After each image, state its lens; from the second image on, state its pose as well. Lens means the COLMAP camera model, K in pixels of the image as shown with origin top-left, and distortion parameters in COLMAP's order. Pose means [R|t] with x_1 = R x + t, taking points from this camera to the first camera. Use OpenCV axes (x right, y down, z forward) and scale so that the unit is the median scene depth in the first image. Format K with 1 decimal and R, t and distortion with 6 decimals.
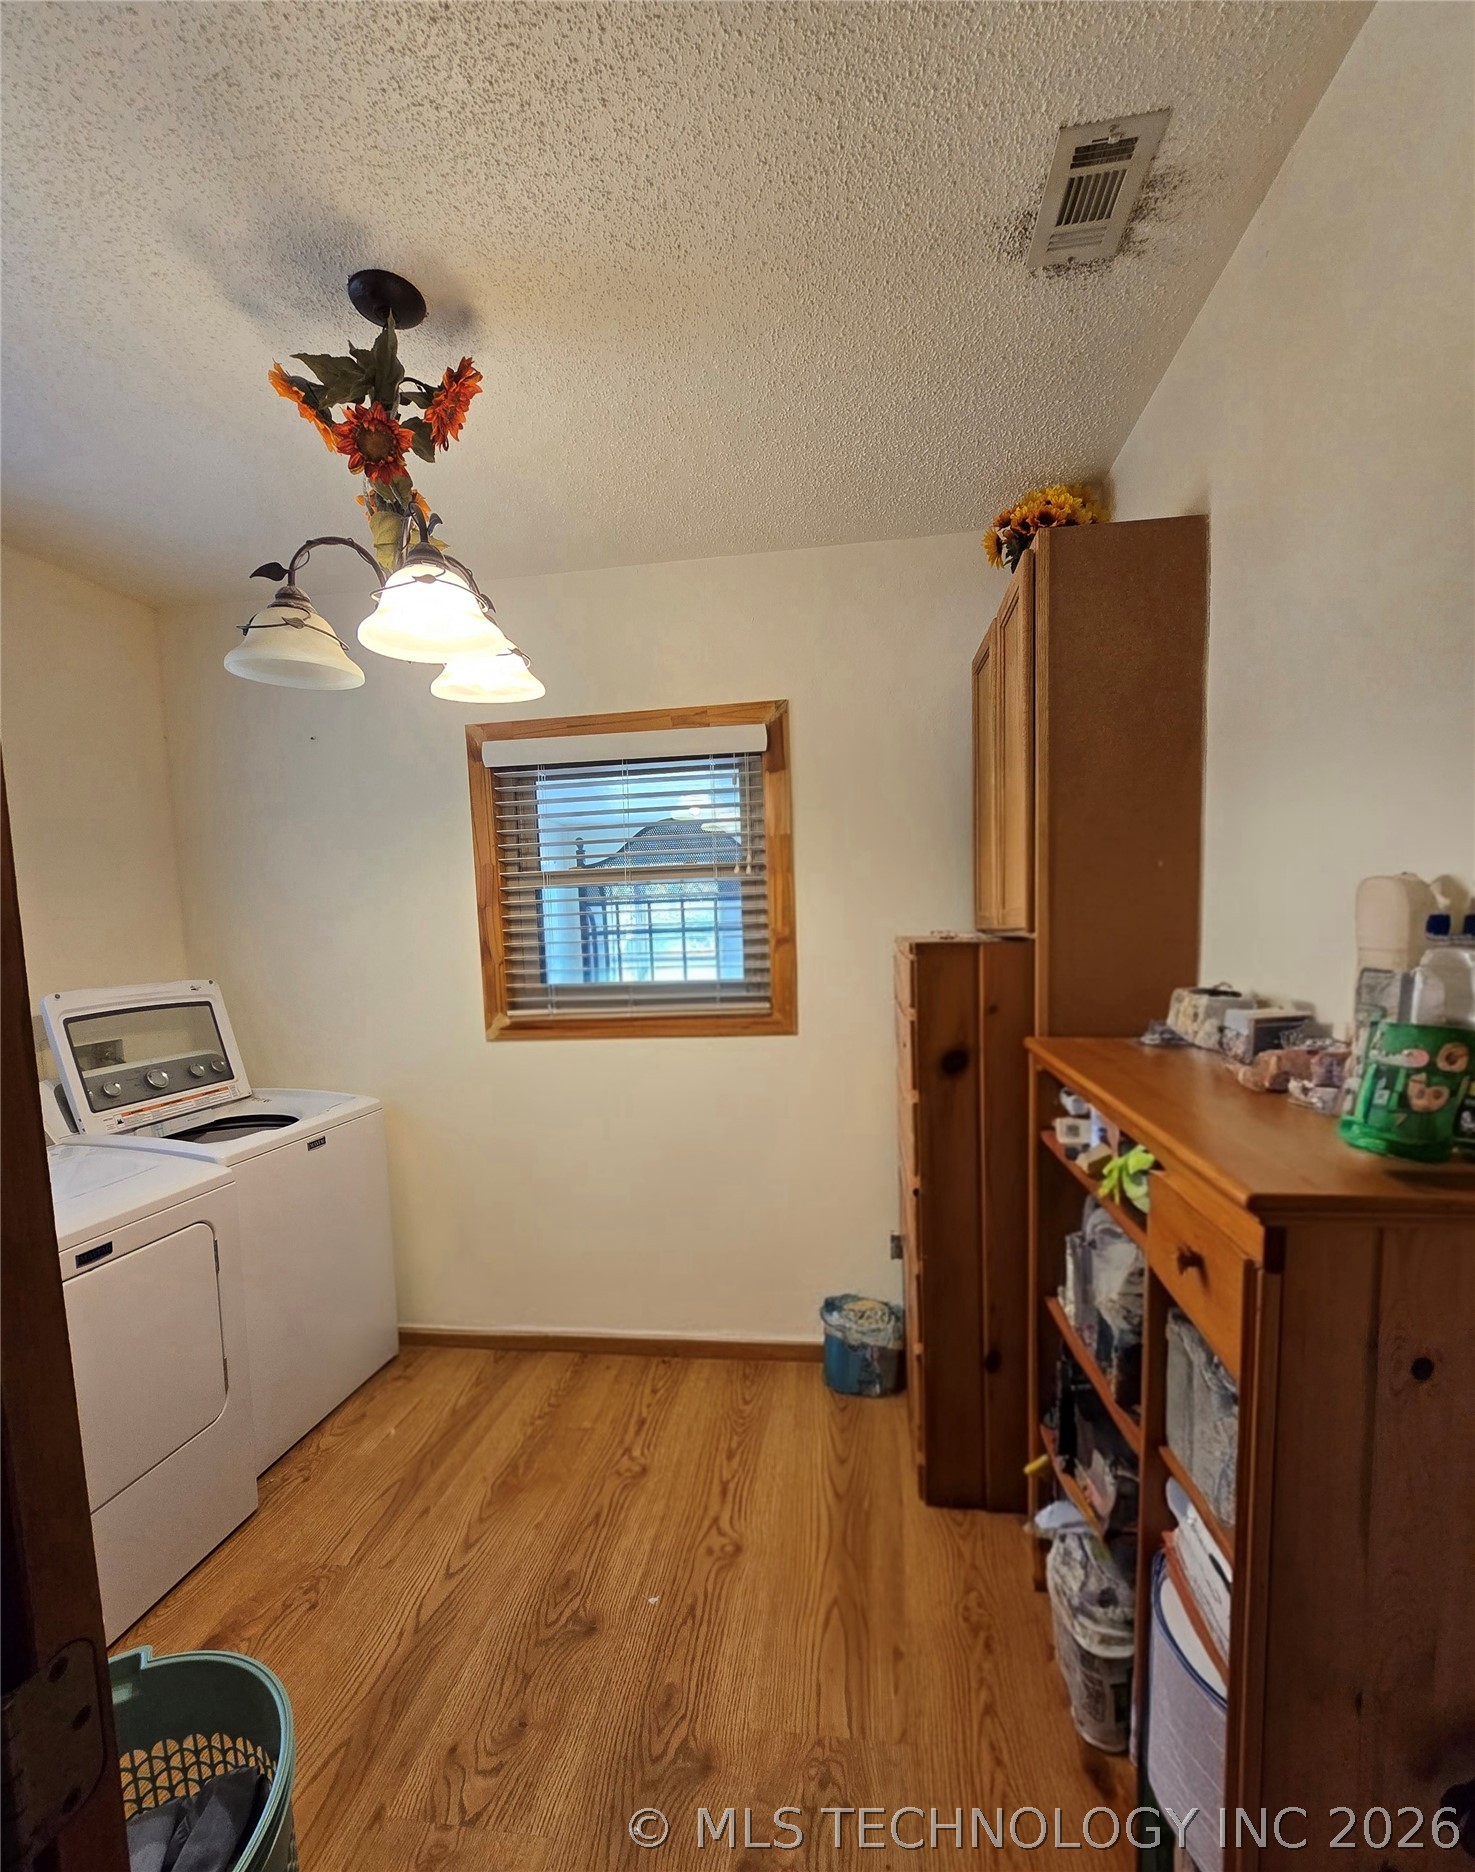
lens RADIAL K [[800.2, 0, 732.7], [0, 800.2, 944.0], [0, 0, 1]] dist [-0.004632, 0.000850]
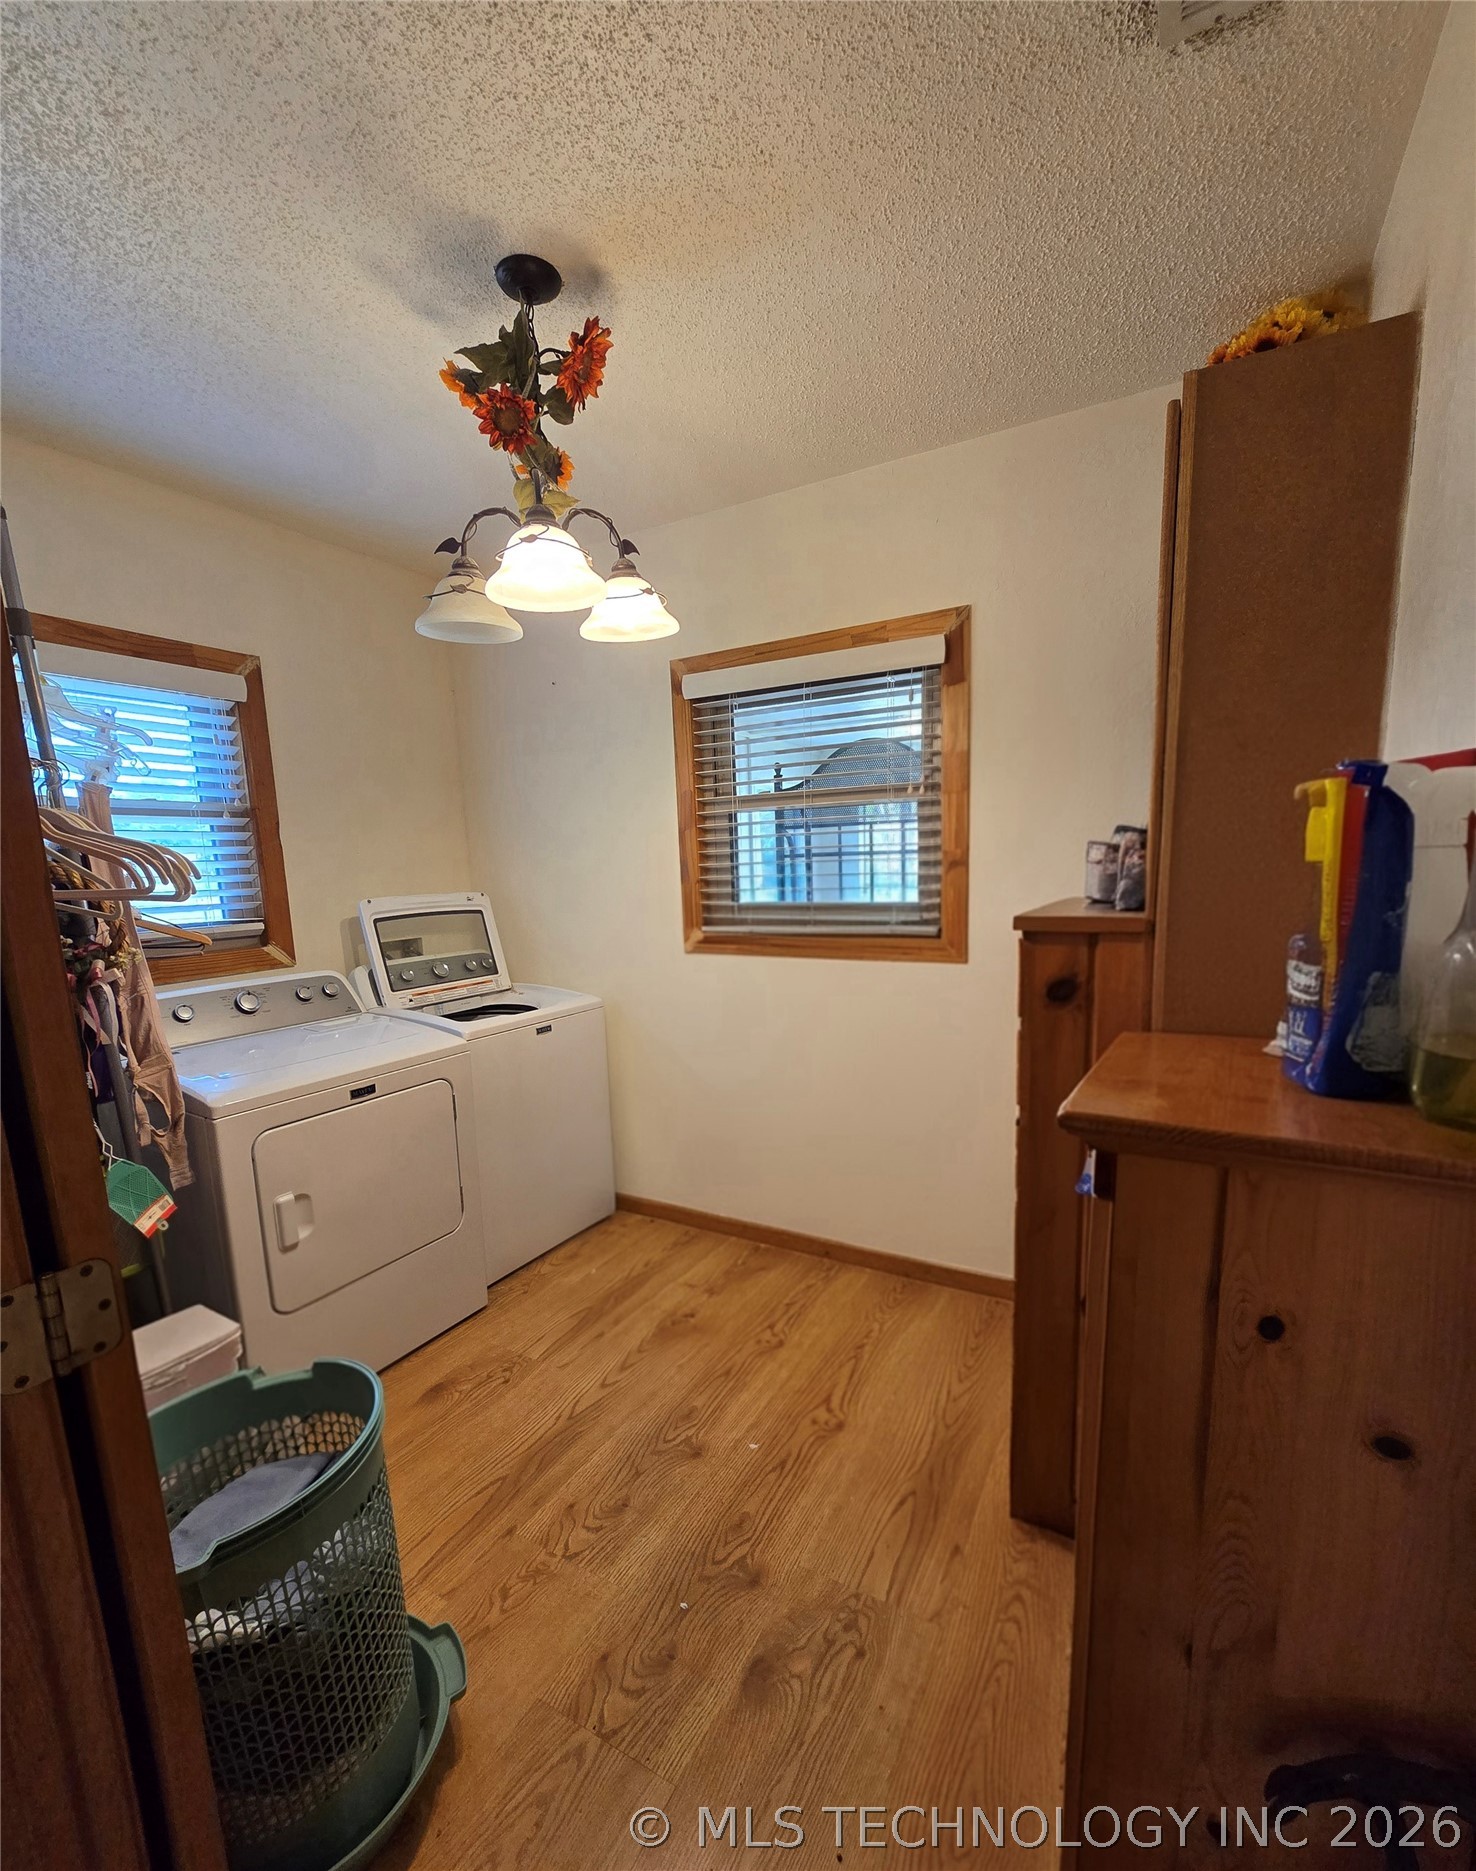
lens RADIAL K [[799.8, 0, 723.7], [0, 799.8, 938.8], [0, 0, 1]] dist [-0.004632, 0.000850]
pose [[0.932898, 0.041678, -0.357722, 0.217311], [-0.011148, 0.996147, 0.086988, 0.009256], [0.359969, -0.077163, 0.929768, -0.008280]]
